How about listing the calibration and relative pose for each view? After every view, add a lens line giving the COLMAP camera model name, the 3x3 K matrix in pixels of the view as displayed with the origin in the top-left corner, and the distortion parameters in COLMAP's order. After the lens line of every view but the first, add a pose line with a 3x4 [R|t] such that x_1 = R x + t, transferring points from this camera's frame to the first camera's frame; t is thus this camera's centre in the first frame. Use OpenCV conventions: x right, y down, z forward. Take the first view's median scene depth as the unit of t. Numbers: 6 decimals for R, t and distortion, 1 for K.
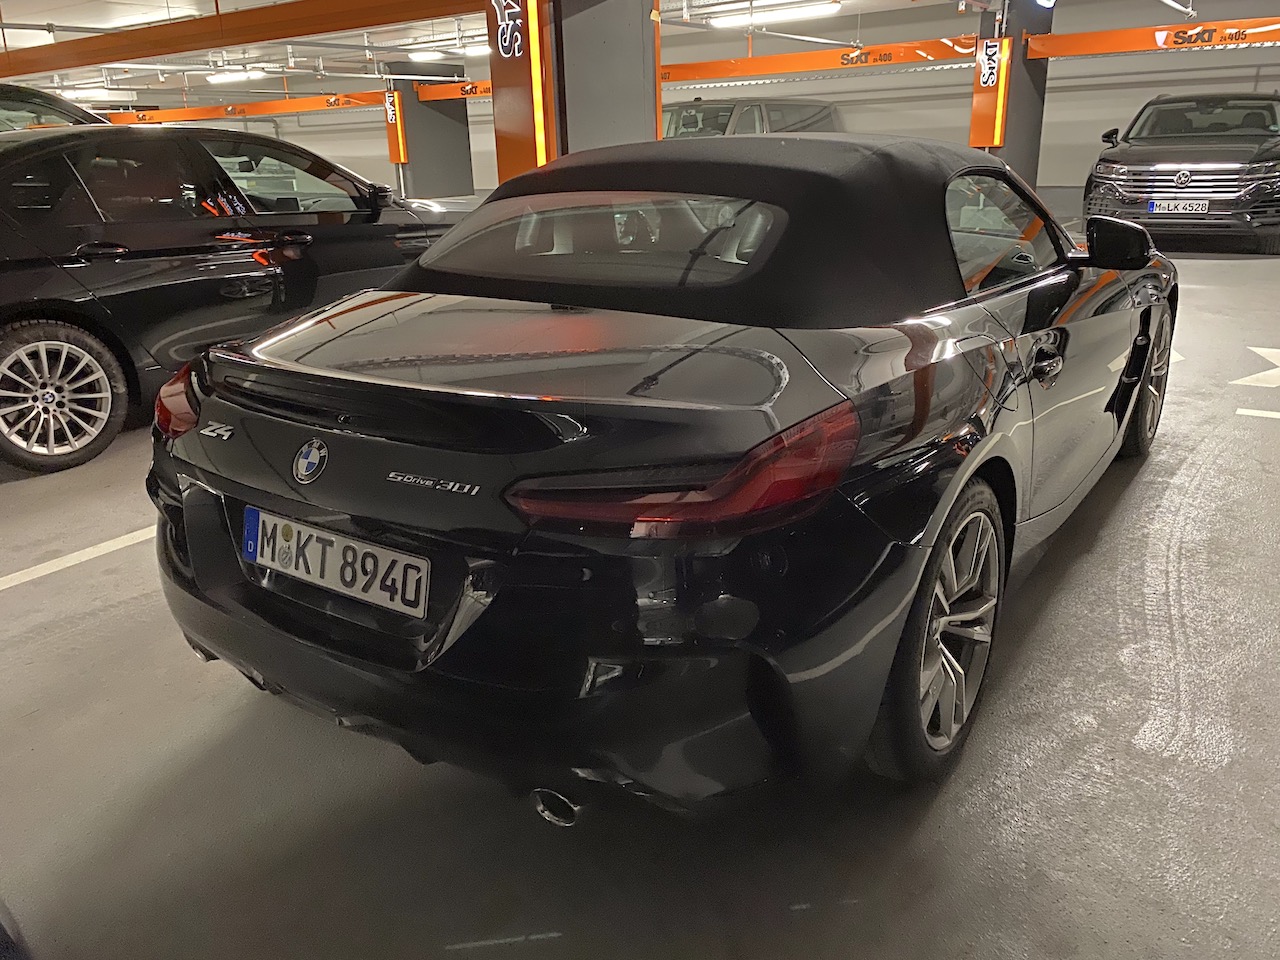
lens RADIAL K [[972.2, 0, 640.0], [0, 972.2, 480.0], [0, 0, 1]] dist [0.005718, -0.000855]
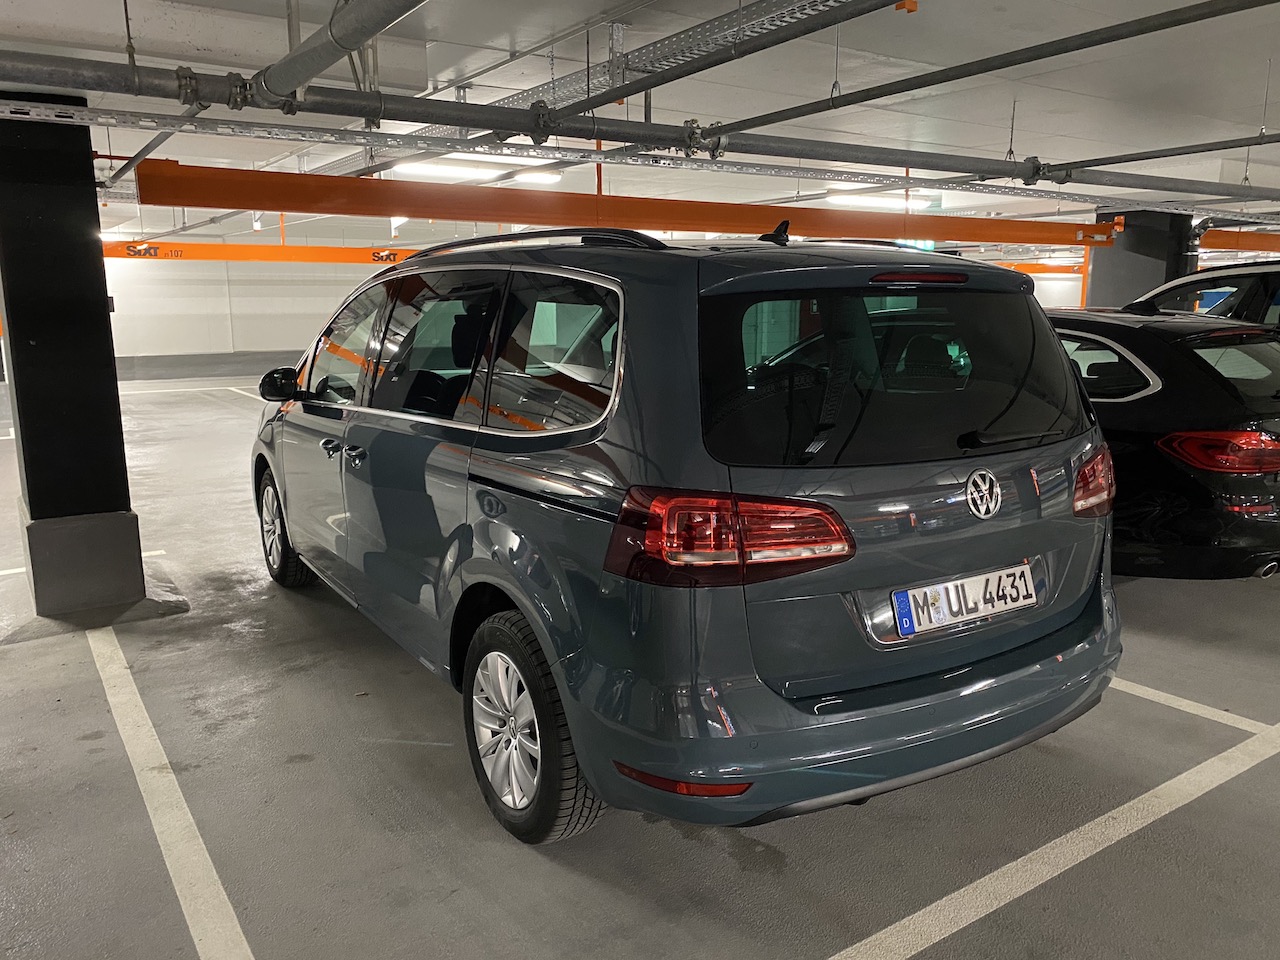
lens RADIAL K [[972.2, 0, 640.0], [0, 972.2, 480.0], [0, 0, 1]] dist [0.005718, -0.000855]
pose [[0.393323, -0.134670, 0.909484, -3.711328], [0.307633, 0.951473, 0.007846, -0.499622], [-0.866406, 0.276701, 0.415665, 1.649685]]
